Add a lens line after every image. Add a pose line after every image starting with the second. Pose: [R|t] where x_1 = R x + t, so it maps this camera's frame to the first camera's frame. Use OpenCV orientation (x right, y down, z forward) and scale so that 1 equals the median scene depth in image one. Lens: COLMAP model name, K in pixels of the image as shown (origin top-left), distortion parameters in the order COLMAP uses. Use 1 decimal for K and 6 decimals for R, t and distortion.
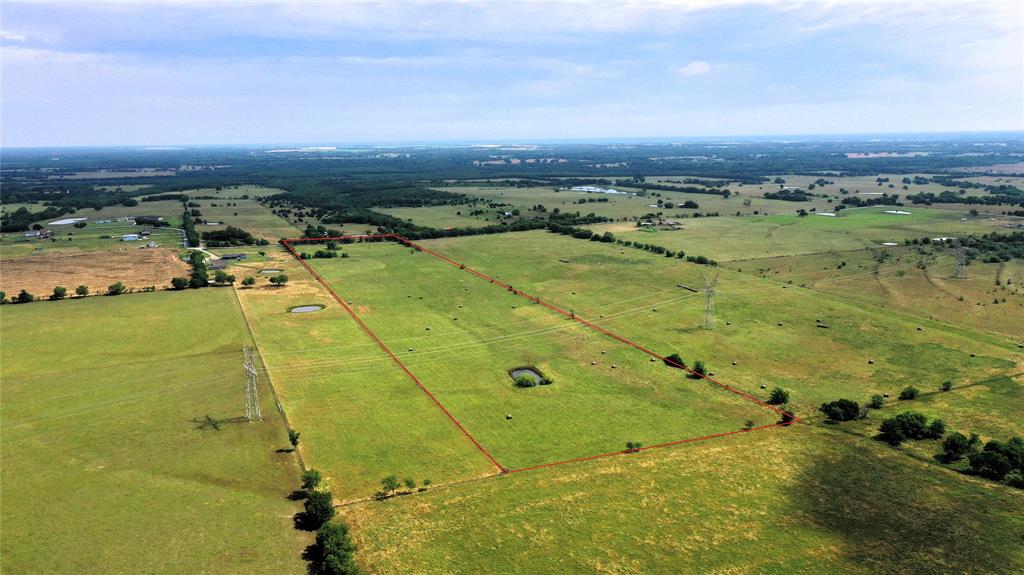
lens RADIAL K [[837.6, 0, 543.7], [0, 837.6, 286.5], [0, 0, 1]] dist [0.003761, -0.002639]
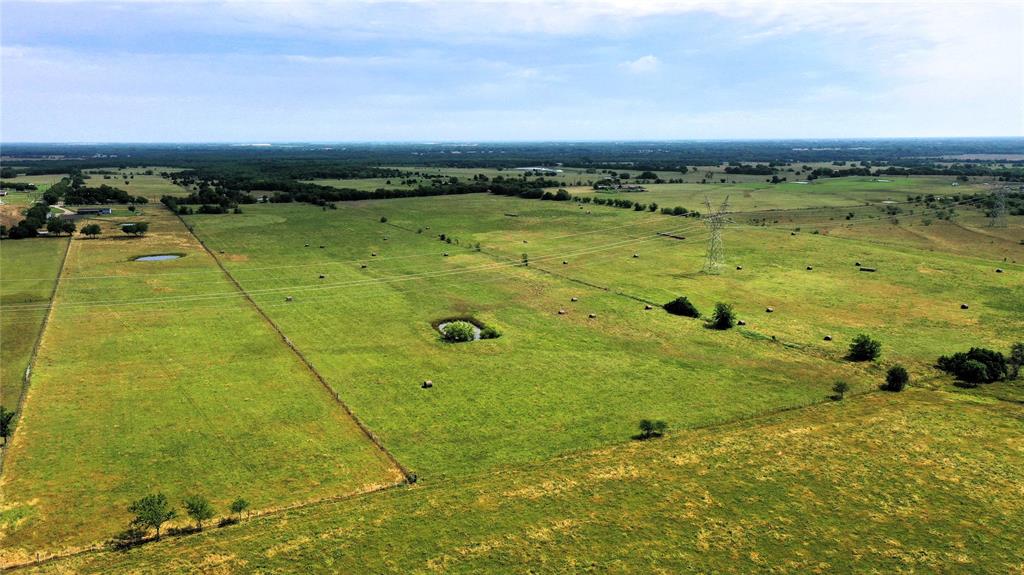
lens RADIAL K [[826.5, 0, 540.4], [0, 826.5, 287.8], [0, 0, 1]] dist [0.005693, -0.003700]
pose [[0.997816, -0.005090, 0.065865, -0.000293], [0.005356, 0.999978, -0.003867, 0.070297], [-0.065844, 0.004211, 0.997821, 0.323970]]
